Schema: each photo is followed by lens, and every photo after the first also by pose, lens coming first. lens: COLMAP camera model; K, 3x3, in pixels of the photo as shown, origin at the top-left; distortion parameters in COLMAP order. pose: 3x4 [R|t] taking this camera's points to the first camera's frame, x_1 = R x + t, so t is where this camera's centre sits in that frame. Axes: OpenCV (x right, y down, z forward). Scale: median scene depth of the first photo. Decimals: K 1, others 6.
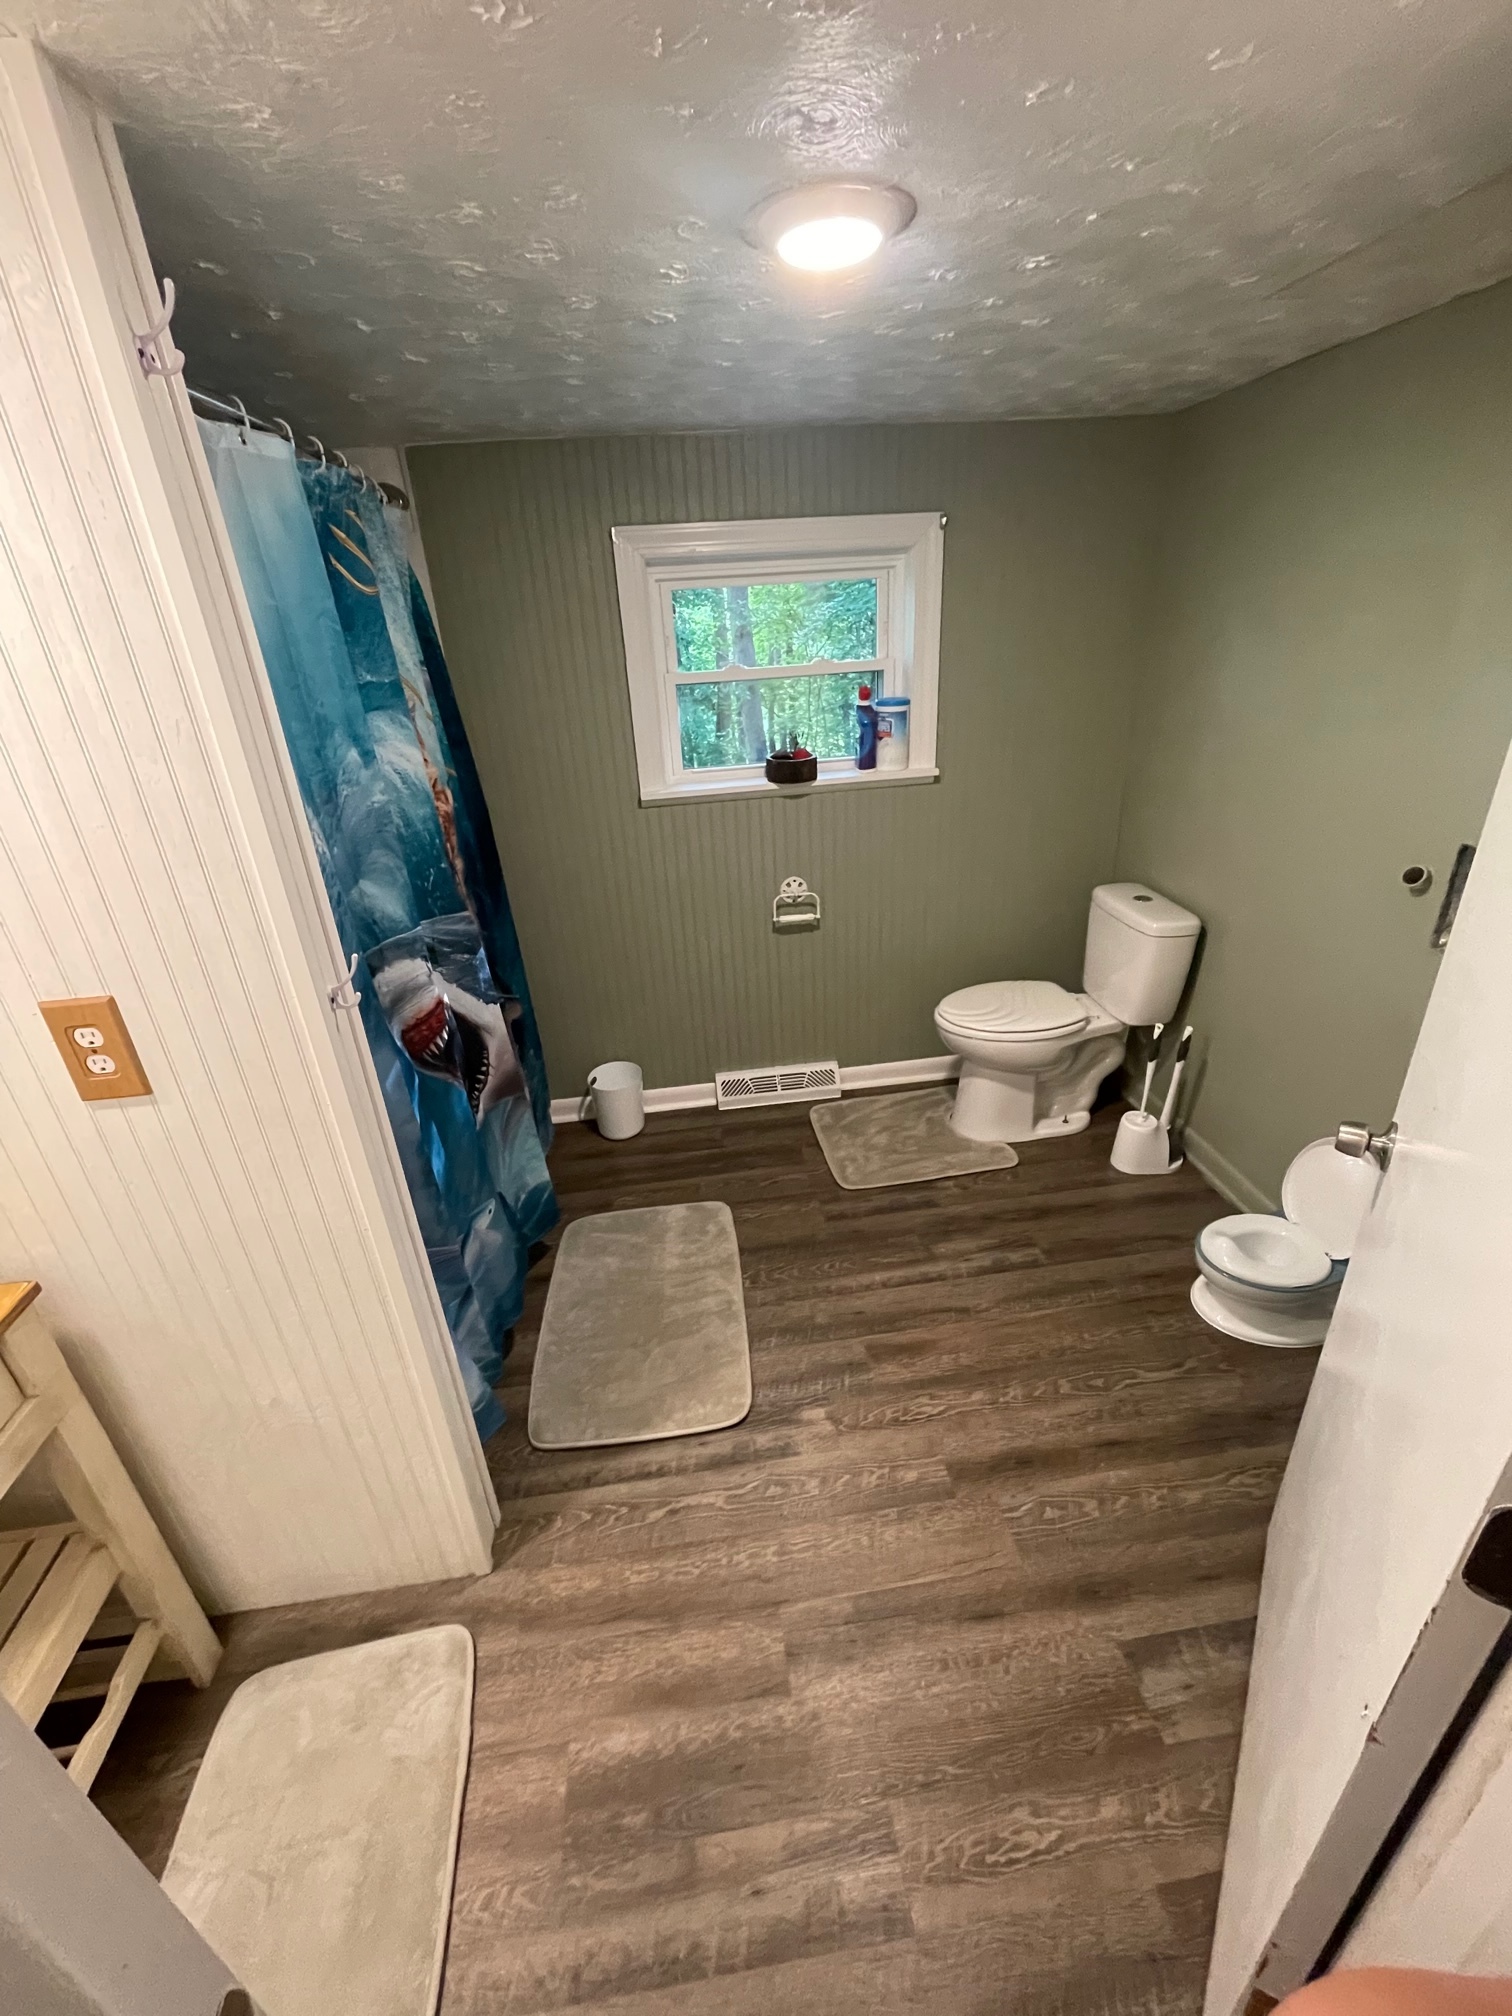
lens RADIAL K [[815.8, 0, 760.7], [0, 815.8, 1007.2], [0, 0, 1]] dist [-0.002538, 0.000250]
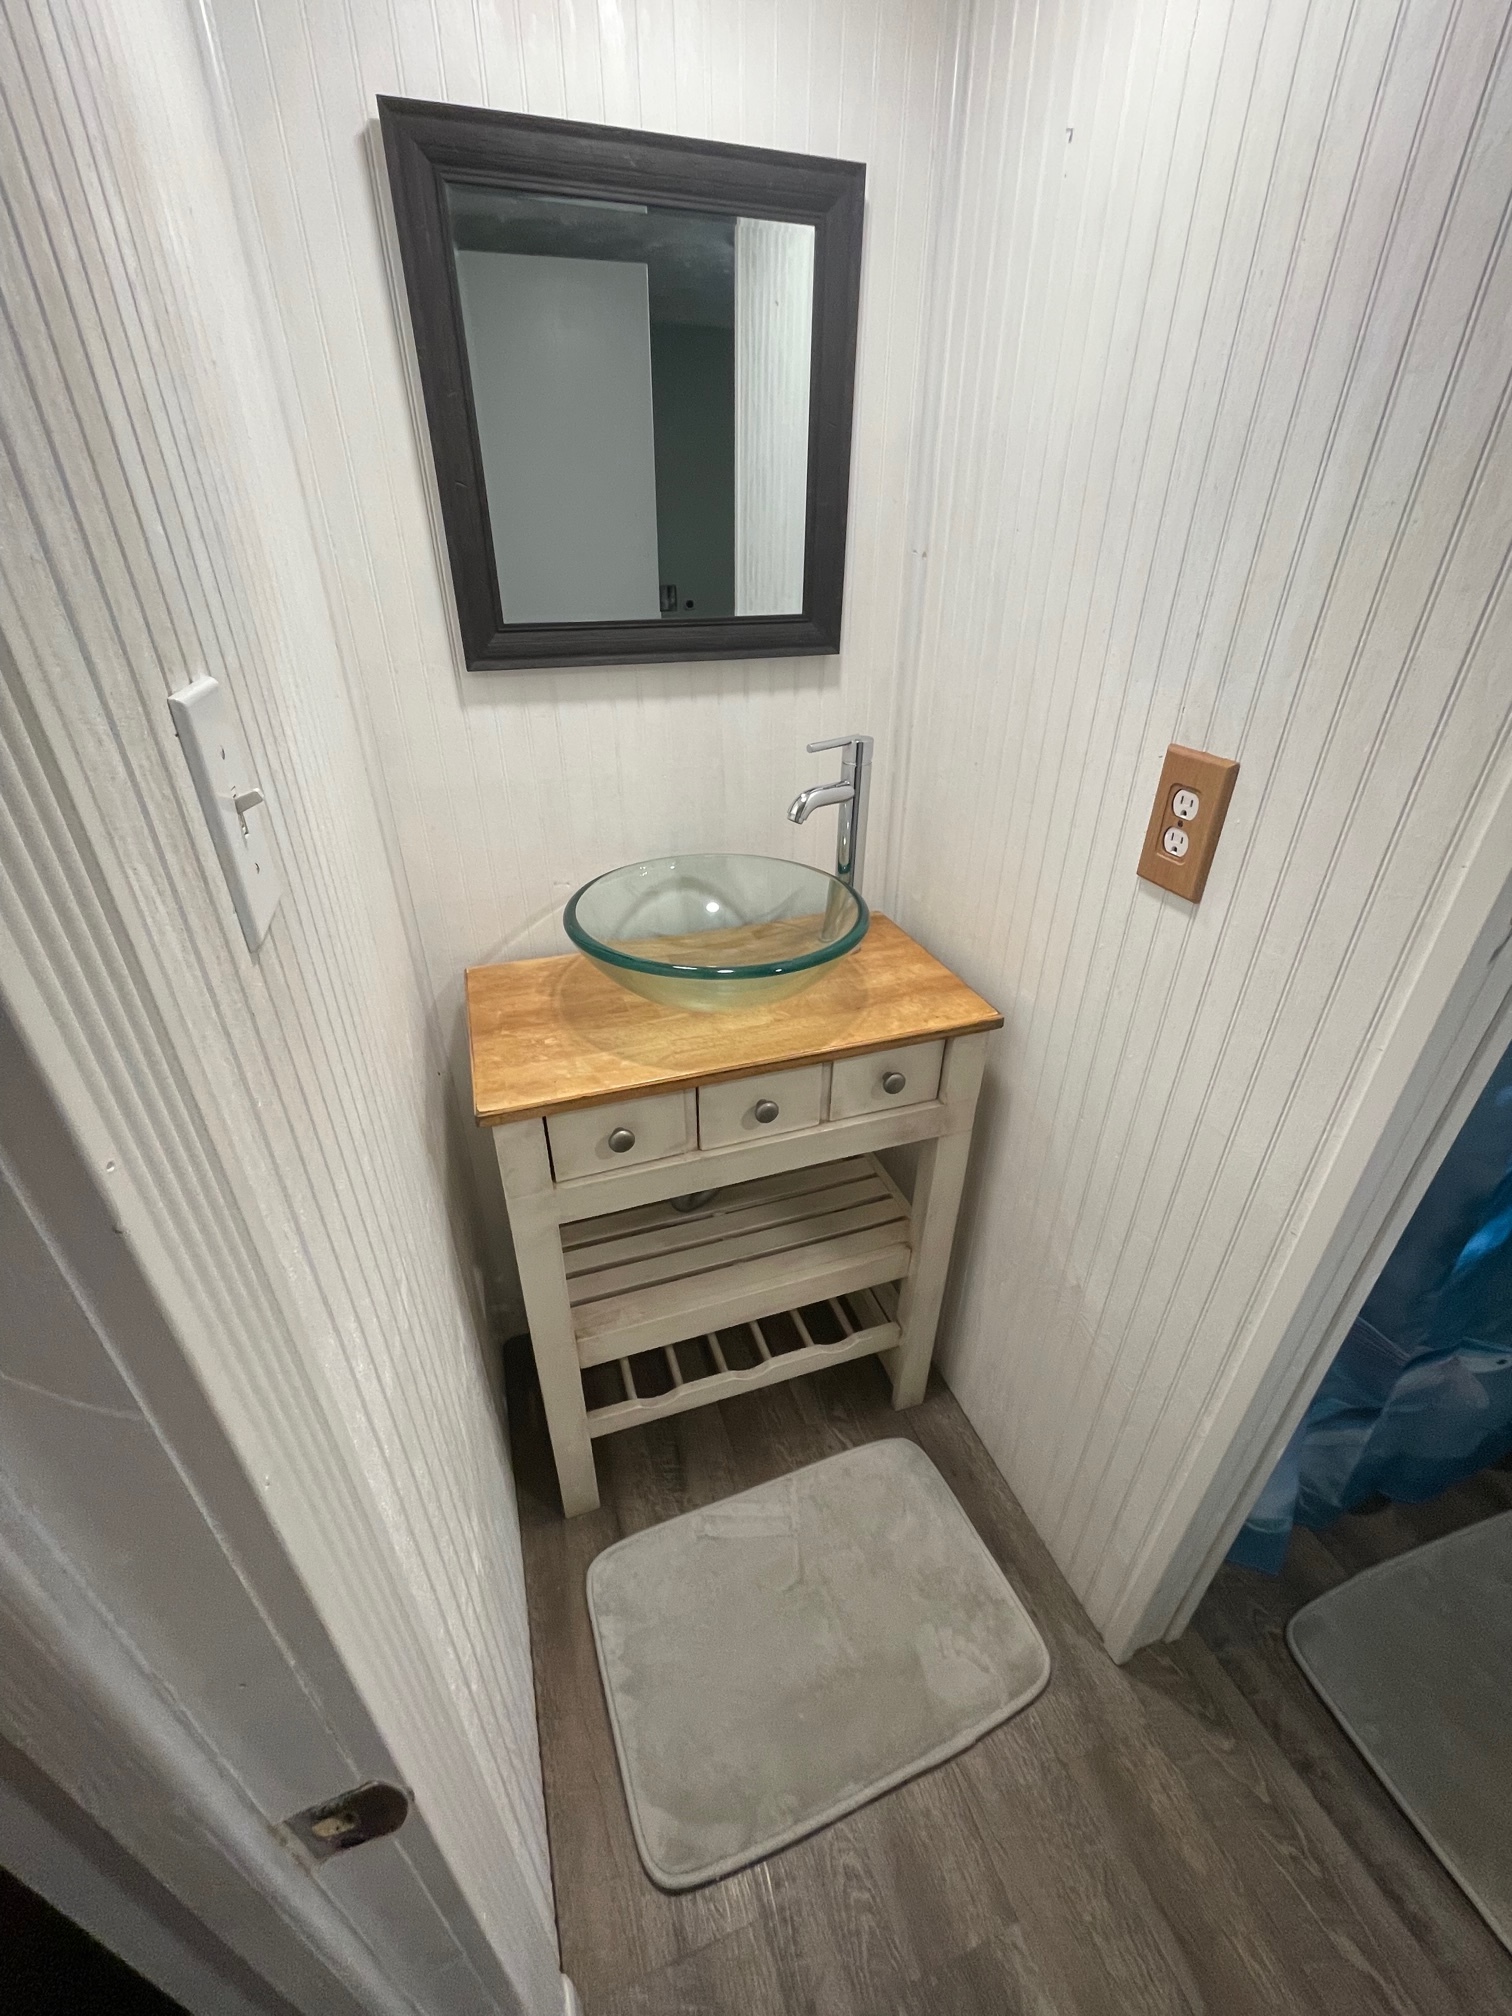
lens RADIAL K [[815.8, 0, 766.2], [0, 815.8, 1001.7], [0, 0, 1]] dist [-0.002538, 0.000250]
pose [[0.200655, 0.536648, -0.819602, -0.132849], [-0.416540, 0.803961, 0.424430, 0.020558], [0.886698, 0.256233, 0.384854, 0.324592]]
